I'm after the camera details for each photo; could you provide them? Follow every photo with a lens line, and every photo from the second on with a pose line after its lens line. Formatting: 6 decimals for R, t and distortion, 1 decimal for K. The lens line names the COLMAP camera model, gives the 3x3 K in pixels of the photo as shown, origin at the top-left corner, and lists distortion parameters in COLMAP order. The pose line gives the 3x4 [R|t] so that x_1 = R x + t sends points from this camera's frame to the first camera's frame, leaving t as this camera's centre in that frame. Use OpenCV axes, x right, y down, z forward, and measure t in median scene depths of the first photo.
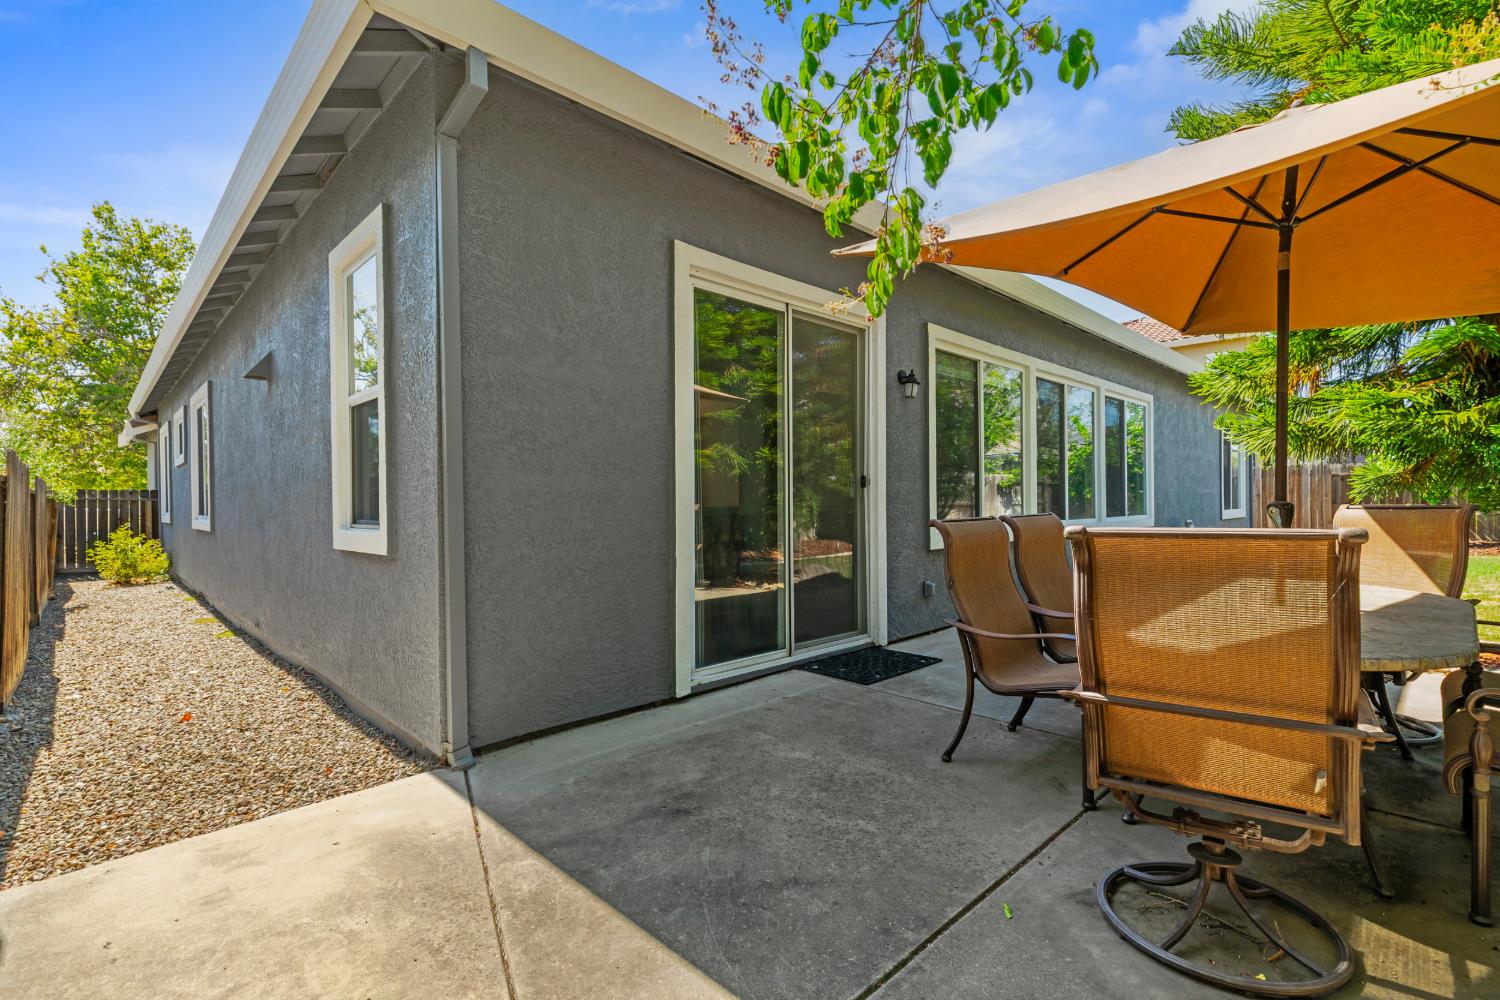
lens RADIAL K [[686.8, 0, 759.4], [0, 686.8, 502.0], [0, 0, 1]] dist [0.000588, 0.000230]
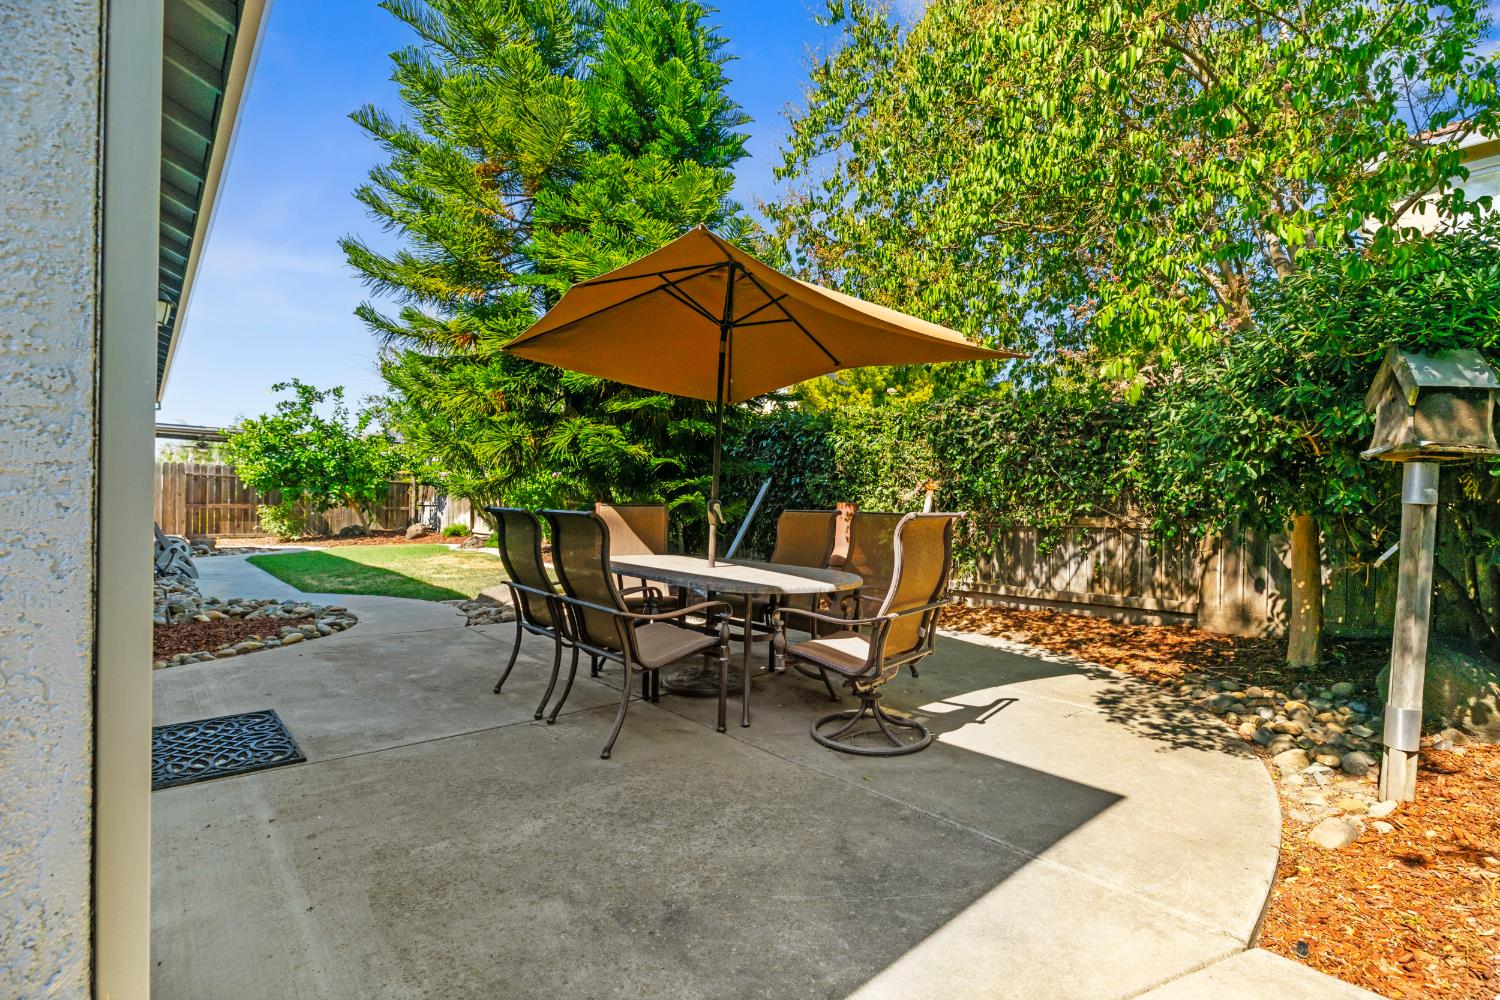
lens RADIAL K [[686.8, 0, 758.6], [0, 686.8, 503.2], [0, 0, 1]] dist [0.000588, 0.000230]
pose [[0.053751, -0.004563, 0.998544, -0.809746], [-0.021189, 0.999759, 0.005709, -0.004666], [-0.998330, -0.021465, 0.053641, 0.831792]]
